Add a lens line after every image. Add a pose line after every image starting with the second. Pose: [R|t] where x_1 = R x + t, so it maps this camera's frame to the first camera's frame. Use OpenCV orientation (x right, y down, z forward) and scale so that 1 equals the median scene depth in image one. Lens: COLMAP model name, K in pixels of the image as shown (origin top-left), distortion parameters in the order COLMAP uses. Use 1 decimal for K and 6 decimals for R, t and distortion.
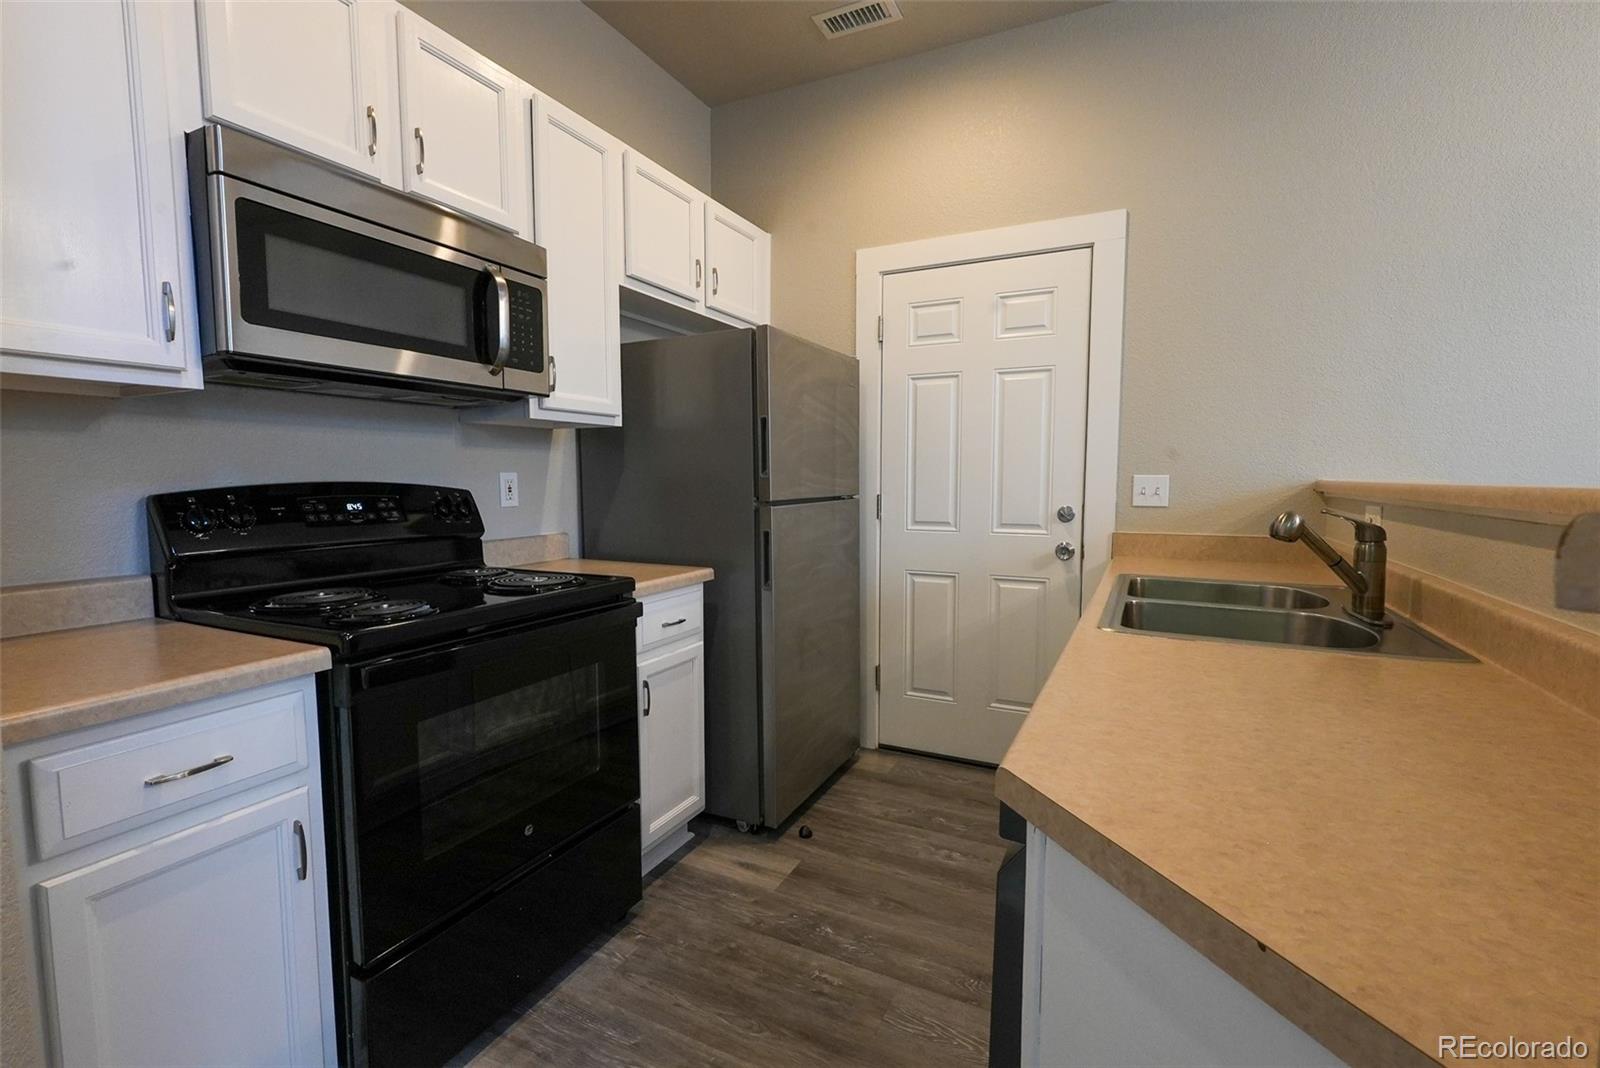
lens RADIAL K [[700.5, 0, 800.0], [0, 700.5, 534.0], [0, 0, 1]] dist [-0.000185, -0.000204]
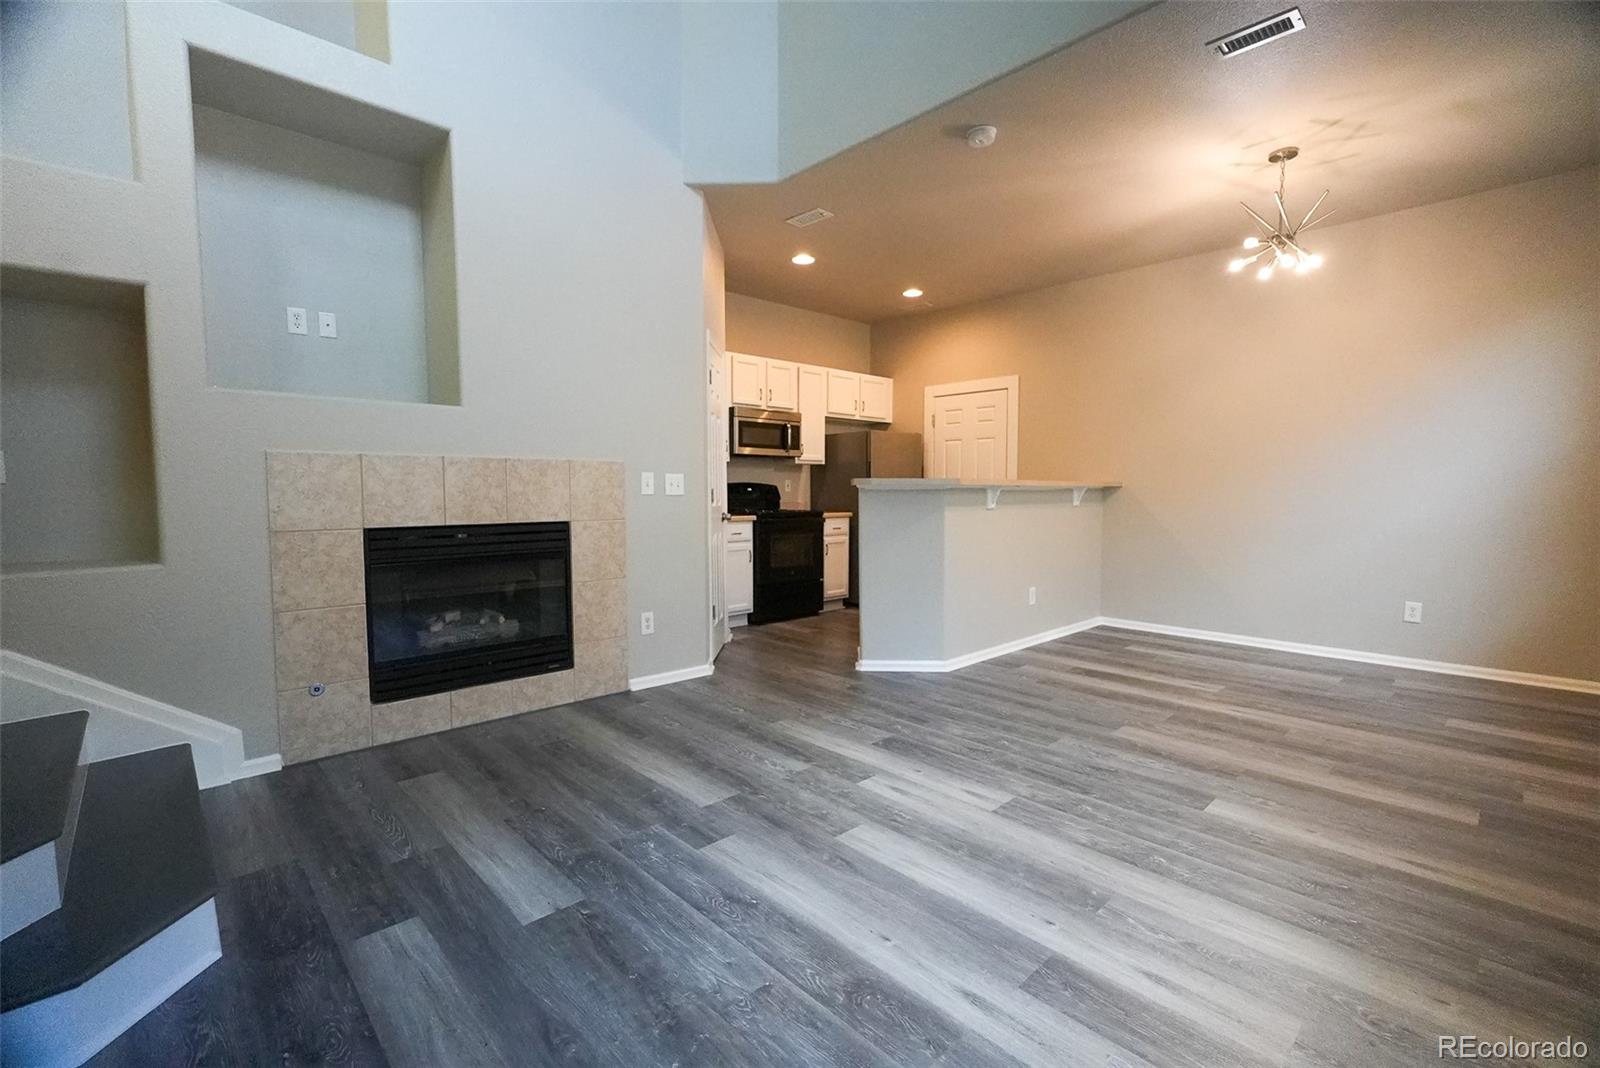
lens RADIAL K [[699.2, 0, 800.0], [0, 699.2, 534.0], [0, 0, 1]] dist [0.001560, -0.000170]
pose [[0.939953, 0.020121, -0.340712, 0.670850], [-0.026546, 0.999547, -0.014206, 0.187311], [0.340271, 0.022397, 0.940061, -1.829320]]
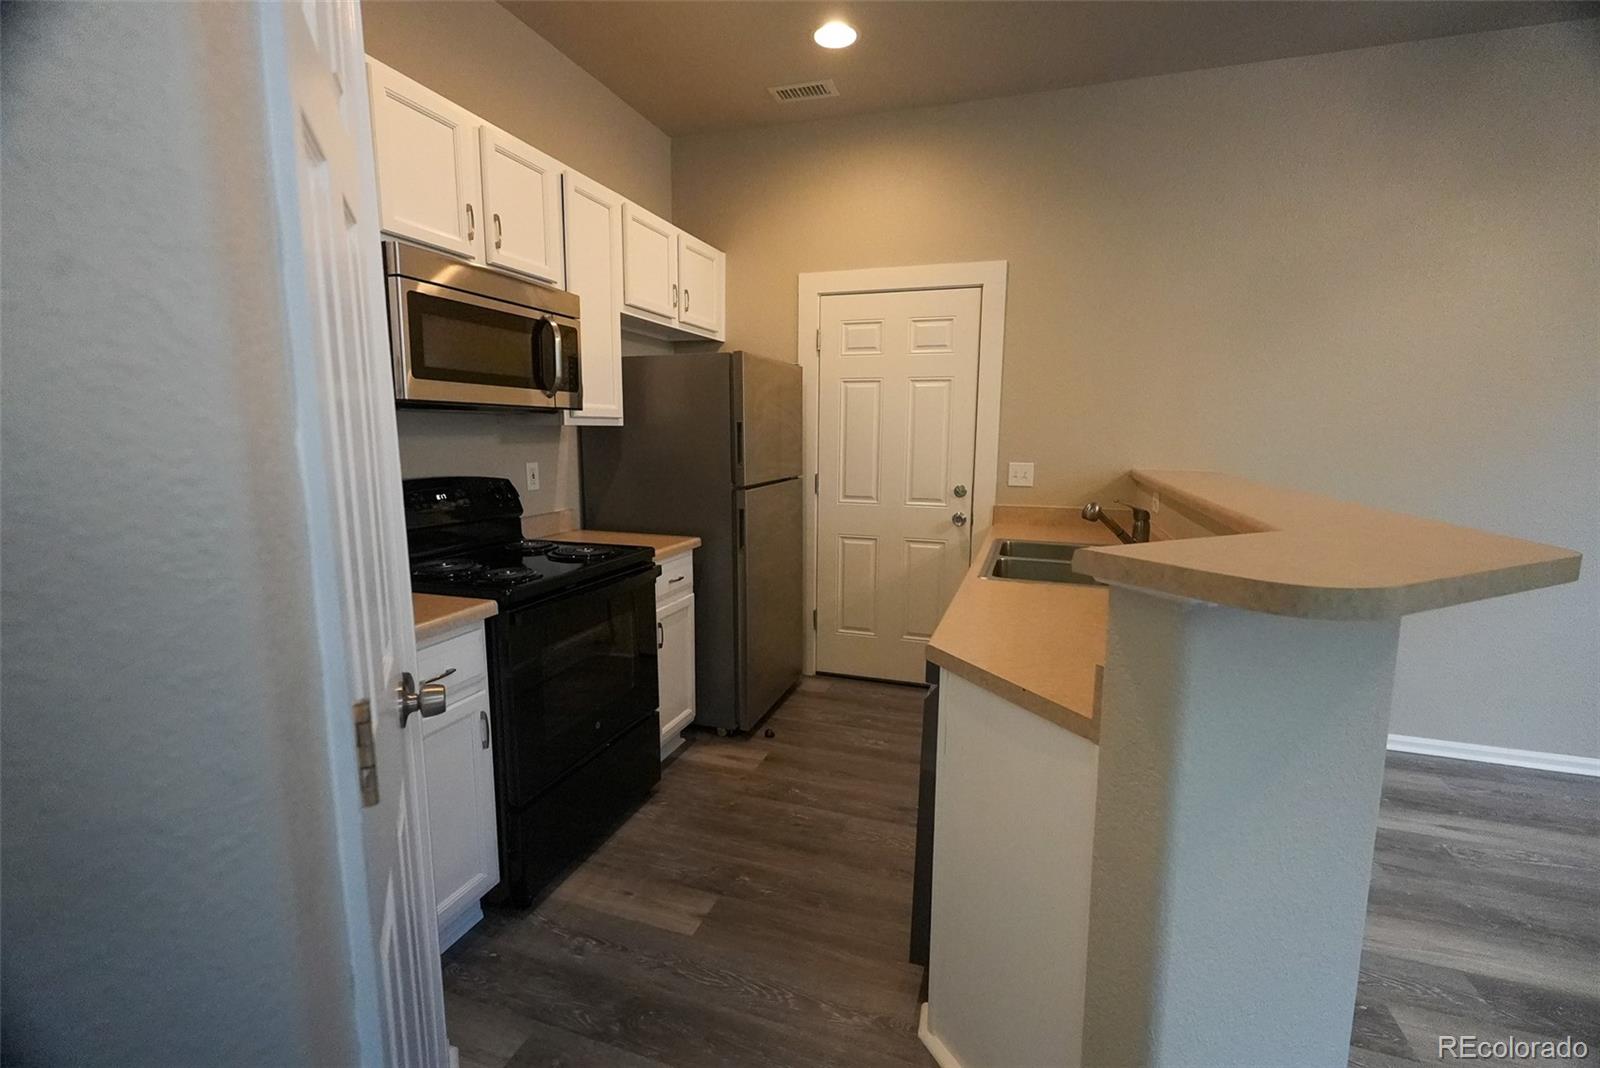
lens RADIAL K [[700.5, 0, 800.0], [0, 700.5, 534.0], [0, 0, 1]] dist [-0.000185, -0.000204]
pose [[0.990516, -0.011959, 0.136874, -0.119340], [0.002814, 0.997762, 0.066812, -0.044426], [-0.137366, -0.065794, 0.988333, -0.317208]]
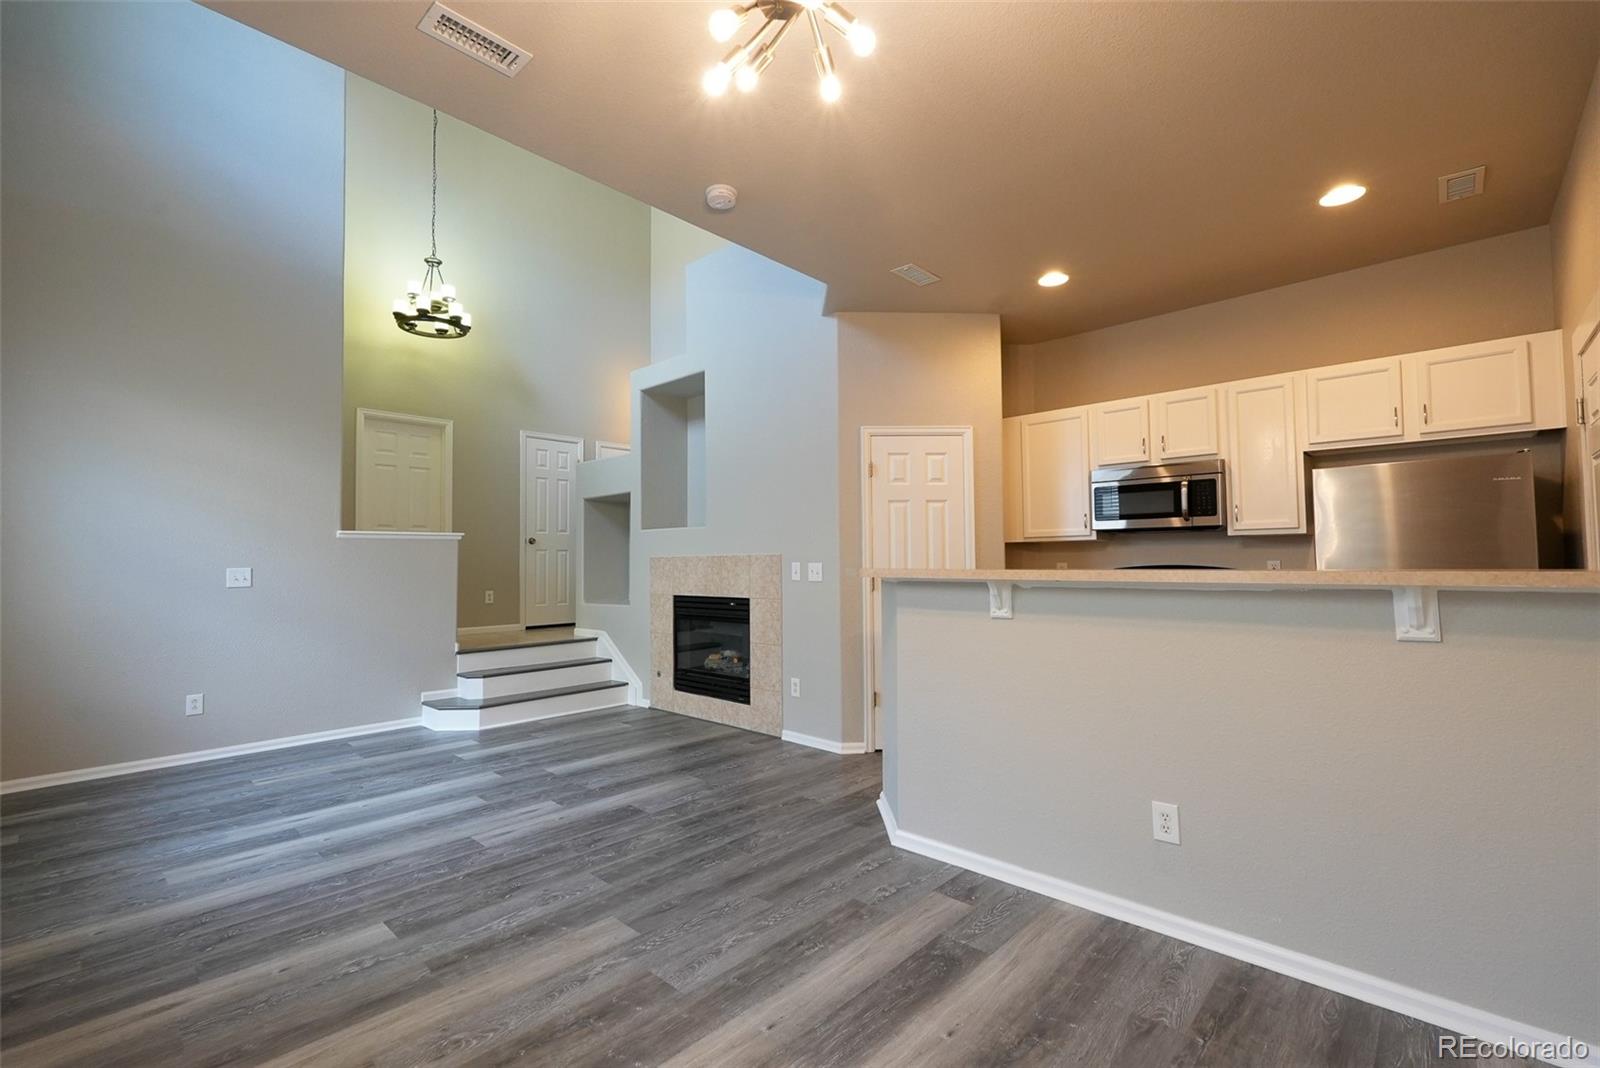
lens RADIAL K [[700.5, 0, 800.0], [0, 700.5, 534.0], [0, 0, 1]] dist [-0.000185, -0.000204]
pose [[-0.283199, -0.039725, -0.958238, 1.782185], [-0.074133, 0.997059, -0.019425, -0.030274], [0.956192, 0.065536, -0.285311, 0.332757]]
